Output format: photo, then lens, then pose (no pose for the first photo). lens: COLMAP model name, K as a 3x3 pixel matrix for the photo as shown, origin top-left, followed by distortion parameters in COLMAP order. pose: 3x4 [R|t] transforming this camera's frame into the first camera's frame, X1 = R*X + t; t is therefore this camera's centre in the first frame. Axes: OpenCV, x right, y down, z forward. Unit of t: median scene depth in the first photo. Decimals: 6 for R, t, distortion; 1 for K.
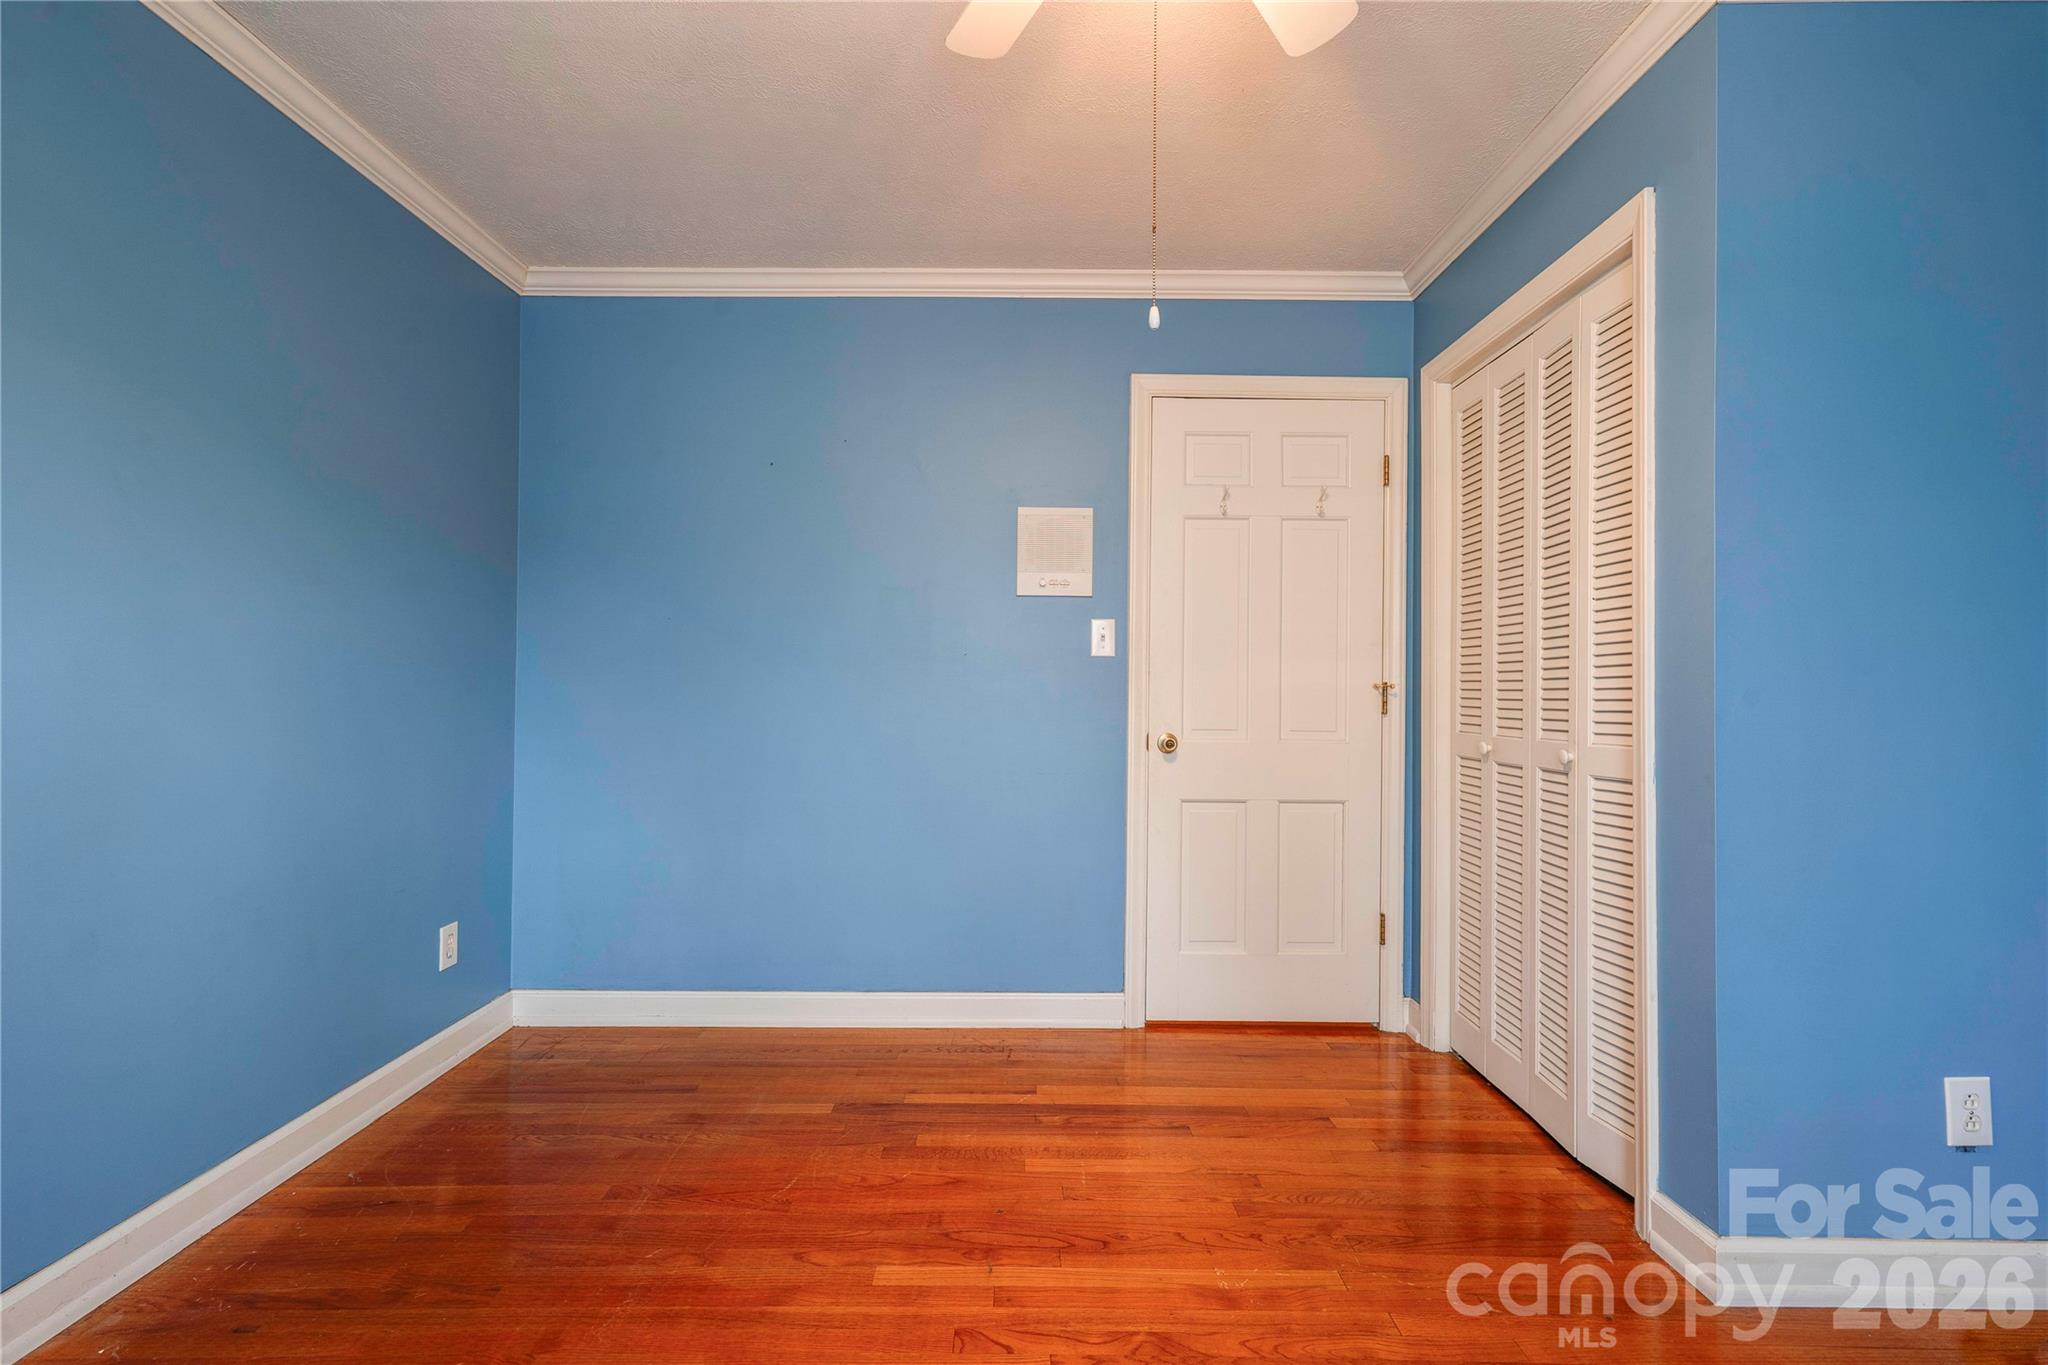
lens RADIAL K [[932.2, 0, 1009.9], [0, 932.2, 679.5], [0, 0, 1]] dist [-0.014626, 0.017337]
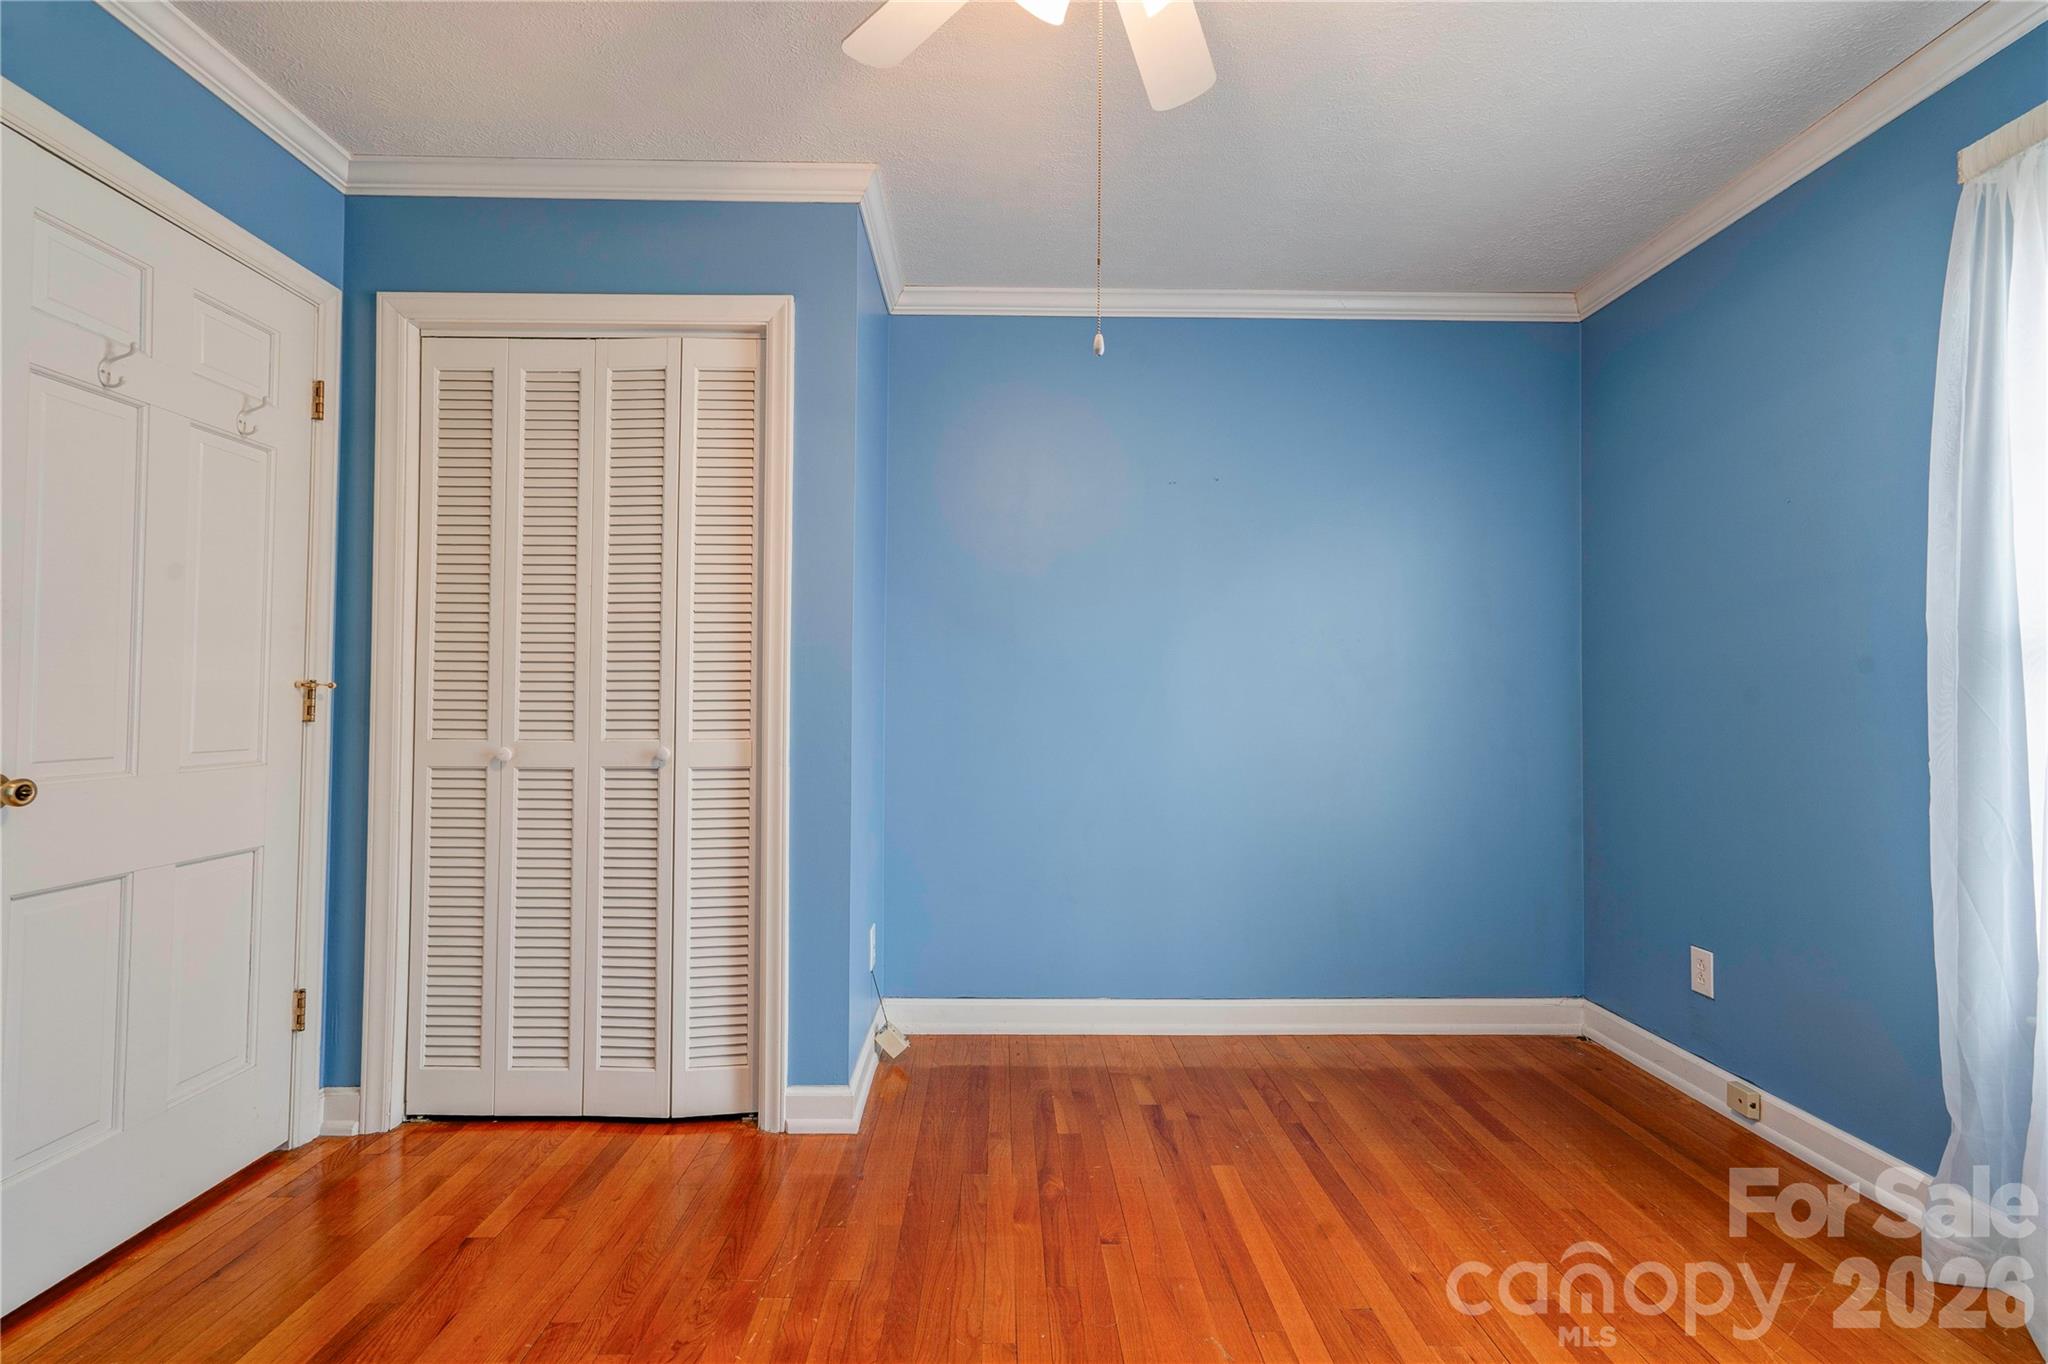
lens RADIAL K [[932.2, 0, 1009.9], [0, 932.2, 679.0], [0, 0, 1]] dist [-0.014626, 0.017337]
pose [[-0.015320, 0.011503, 0.999816, -0.395266], [-0.014955, 0.999819, -0.011732, 0.002583], [-0.999771, -0.015132, -0.015146, 0.492304]]
